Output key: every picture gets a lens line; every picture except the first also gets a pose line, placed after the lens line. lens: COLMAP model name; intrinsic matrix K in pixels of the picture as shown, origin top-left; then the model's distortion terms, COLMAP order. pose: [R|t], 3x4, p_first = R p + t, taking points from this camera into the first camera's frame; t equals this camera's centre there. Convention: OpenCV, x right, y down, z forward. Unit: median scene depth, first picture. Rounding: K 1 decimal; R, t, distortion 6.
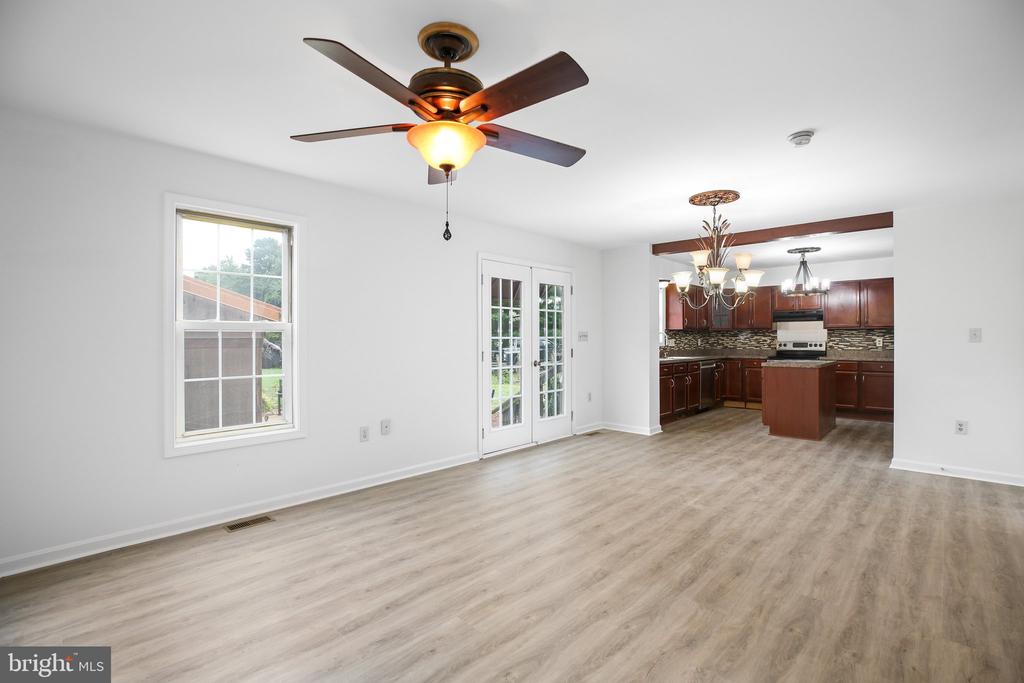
lens RADIAL K [[467.8, 0, 518.8], [0, 467.8, 340.5], [0, 0, 1]] dist [-0.042934, 0.012473]
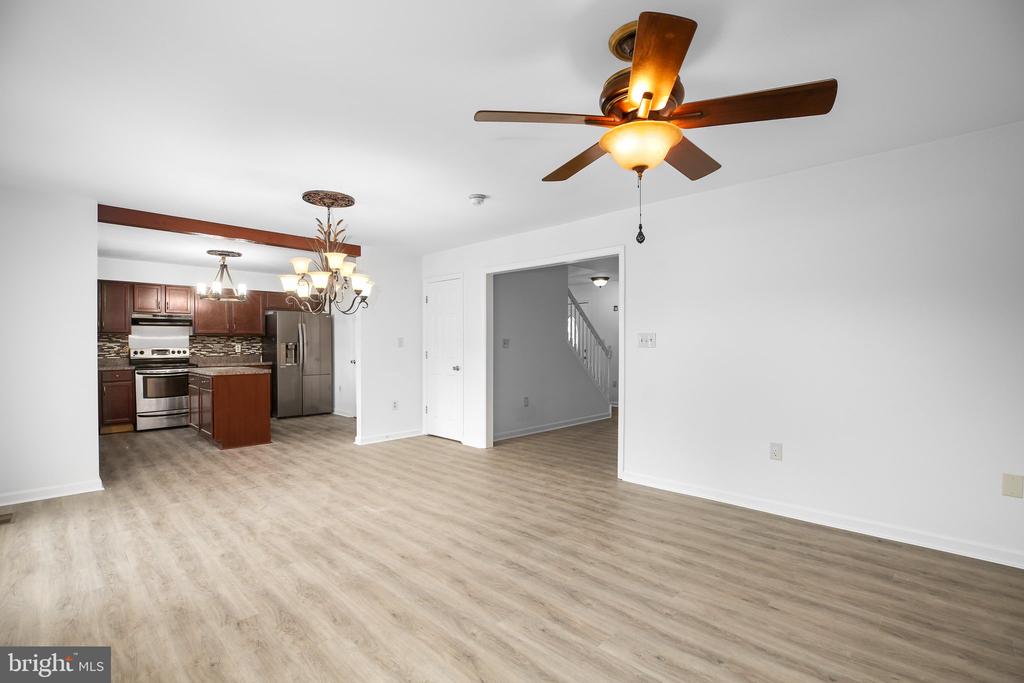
lens RADIAL K [[469.1, 0, 516.7], [0, 469.1, 347.3], [0, 0, 1]] dist [-0.041884, 0.012647]
pose [[0.016429, -0.004604, 0.999854, -0.656081], [0.004812, 0.999978, 0.004525, -0.000861], [-0.999853, 0.004737, 0.016450, 0.714843]]
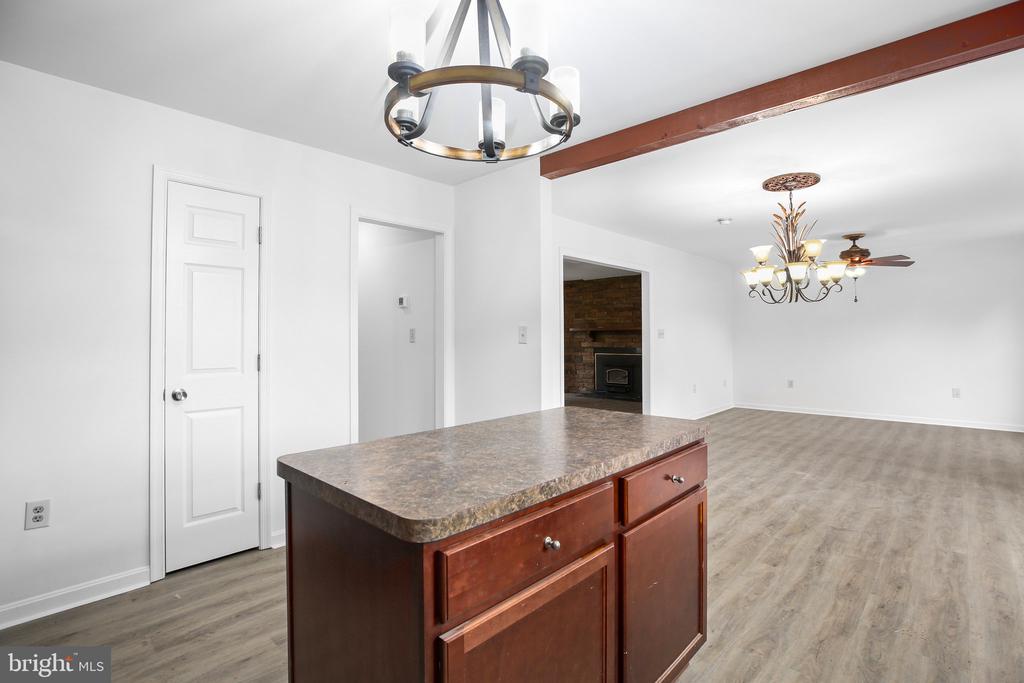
lens RADIAL K [[487.6, 0, 541.3], [0, 487.6, 329.4], [0, 0, 1]] dist [-0.001262, 0.000296]
pose [[-0.999287, 0.008567, -0.036776, 1.155516], [0.009098, 0.999857, -0.014275, -0.007171], [0.036649, -0.014599, -0.999222, 2.350599]]
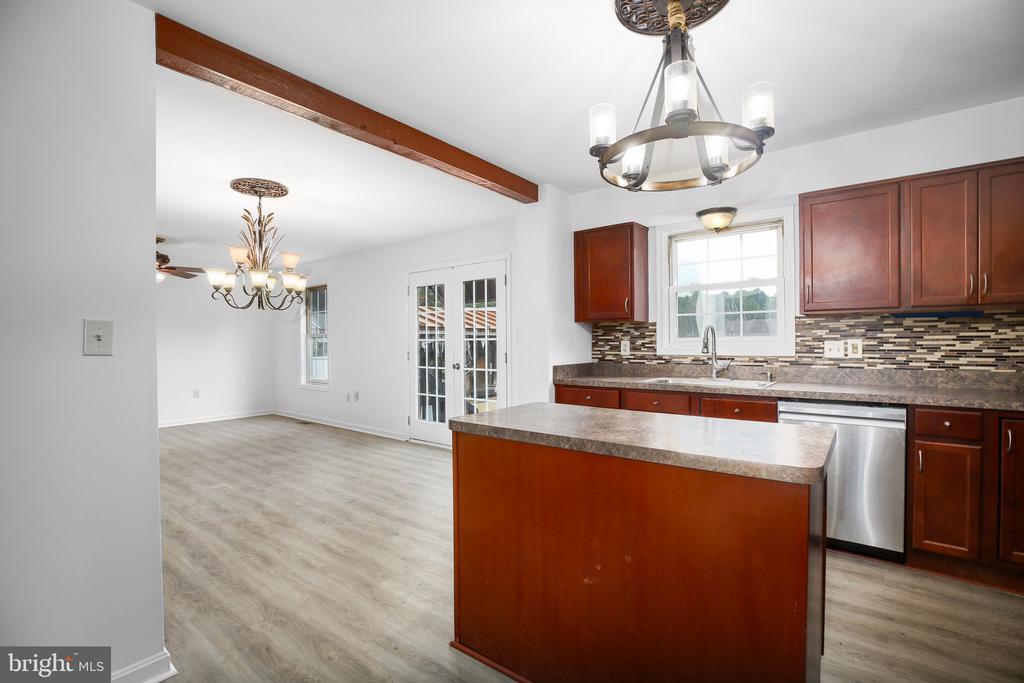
lens RADIAL K [[469.1, 0, 516.7], [0, 469.1, 347.3], [0, 0, 1]] dist [-0.041884, 0.012647]
pose [[0.092109, 0.016380, -0.995614, 1.669412], [0.002167, 0.999859, 0.016651, -0.009813], [0.995747, -0.003691, 0.092060, 1.713852]]
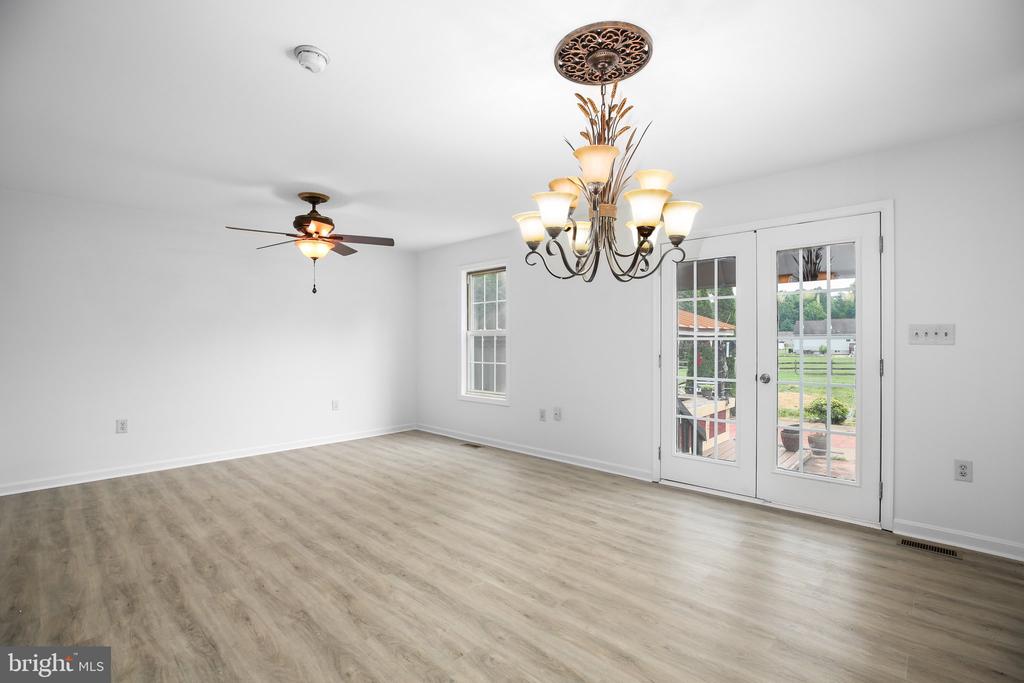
lens RADIAL K [[467.8, 0, 518.8], [0, 467.8, 340.5], [0, 0, 1]] dist [-0.042934, 0.012473]
pose [[0.000862, 0.001029, -0.999999, 1.109212], [-0.002167, 0.999997, 0.001027, -0.004390], [0.999997, 0.002166, 0.000864, 1.098551]]
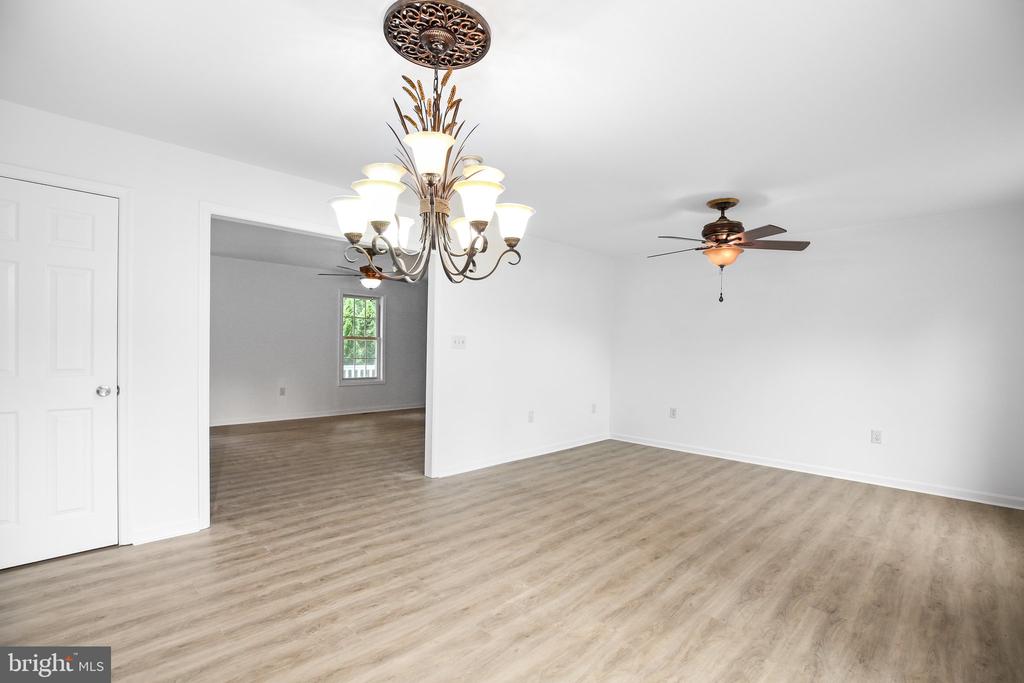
lens RADIAL K [[471.5, 0, 513.5], [0, 471.5, 358.0], [0, 0, 1]] dist [-0.043971, 0.015698]
pose [[-0.999535, -0.018381, 0.024339, 0.401931], [-0.017691, 0.999444, 0.028265, -0.006920], [-0.024845, 0.027821, -0.999304, 1.765740]]
